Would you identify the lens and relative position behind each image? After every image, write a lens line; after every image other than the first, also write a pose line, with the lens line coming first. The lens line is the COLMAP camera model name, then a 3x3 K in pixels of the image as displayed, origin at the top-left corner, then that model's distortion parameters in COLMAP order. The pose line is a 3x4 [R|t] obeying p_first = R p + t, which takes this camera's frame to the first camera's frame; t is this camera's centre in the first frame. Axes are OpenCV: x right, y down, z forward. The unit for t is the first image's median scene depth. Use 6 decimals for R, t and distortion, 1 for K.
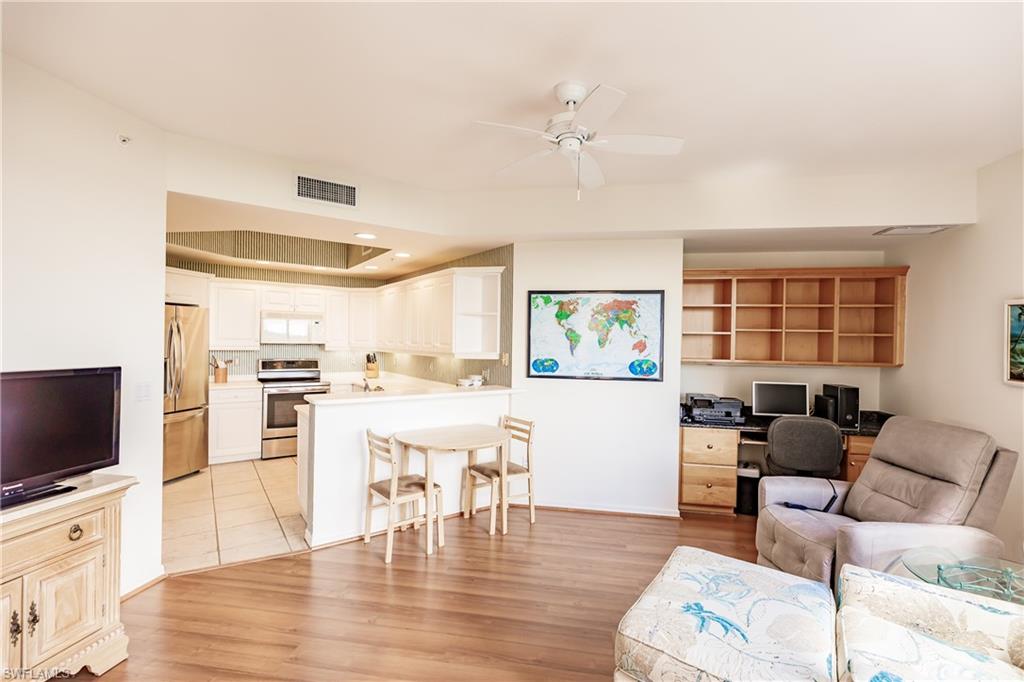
lens RADIAL K [[459.0, 0, 506.0], [0, 459.0, 336.1], [0, 0, 1]] dist [-0.002284, -0.000397]
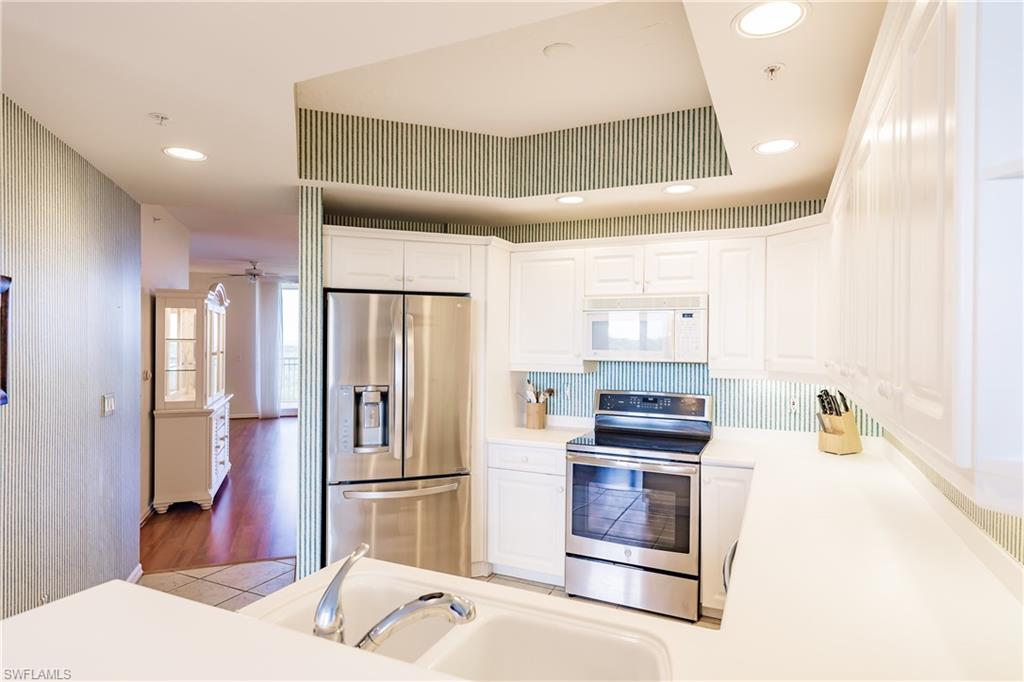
lens RADIAL K [[563.4, 0, 516.7], [0, 563.4, 343.0], [0, 0, 1]] dist [0.002389, 0.000222]
pose [[0.516951, -0.008036, -0.855977, -0.045682], [0.008622, 0.999954, -0.004181, -0.002395], [0.855972, -0.005219, 0.516996, 0.877168]]
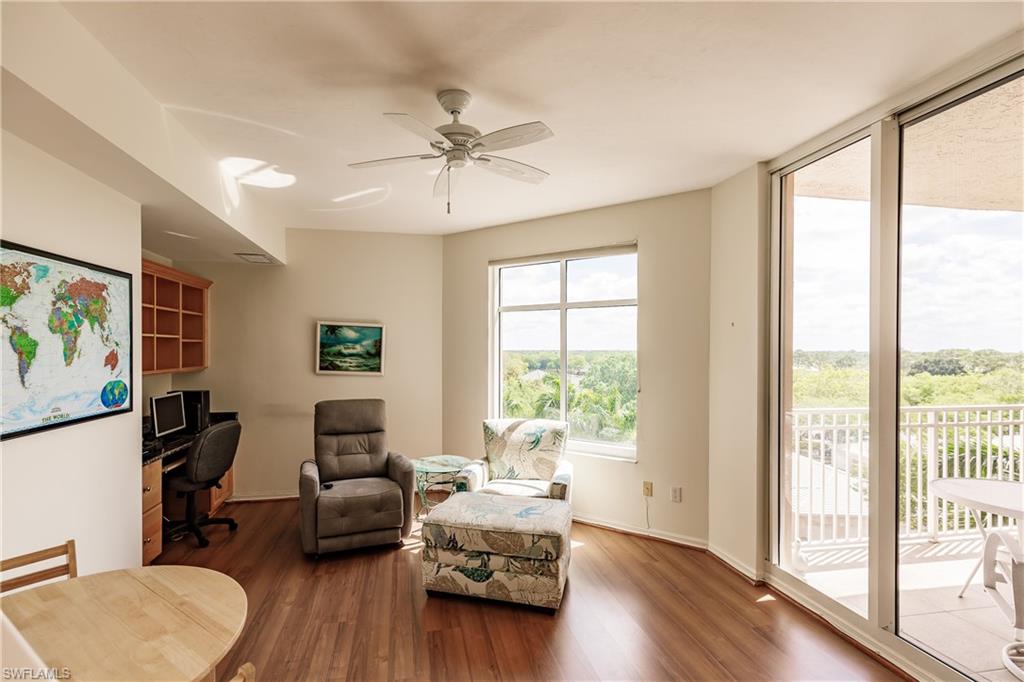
lens RADIAL K [[459.0, 0, 493.3], [0, 459.0, 355.0], [0, 0, 1]] dist [-0.002284, -0.000397]
pose [[-0.365652, -0.029281, 0.930291, -0.454010], [-0.013684, 0.999566, 0.026084, -0.007259], [-0.930651, -0.003192, -0.365894, 0.729149]]
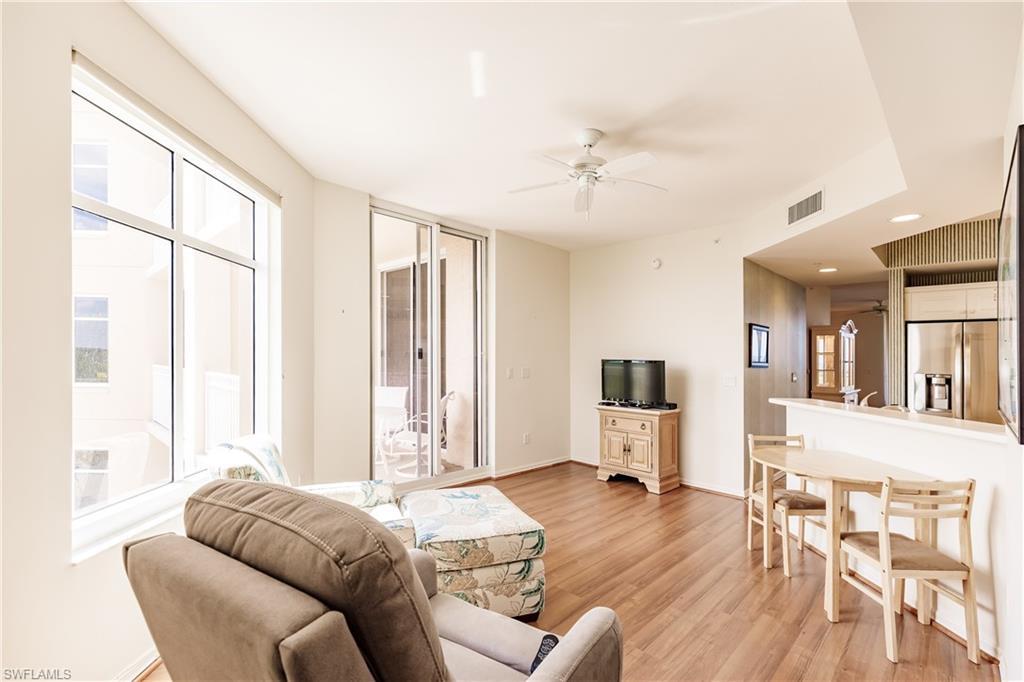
lens RADIAL K [[459.0, 0, 509.1], [0, 459.0, 336.9], [0, 0, 1]] dist [-0.002284, -0.000397]
pose [[-0.559933, -0.062313, -0.826191, 0.737073], [-0.024893, 0.997983, -0.058400, 0.053840], [0.828164, -0.012134, -0.560355, 0.865636]]
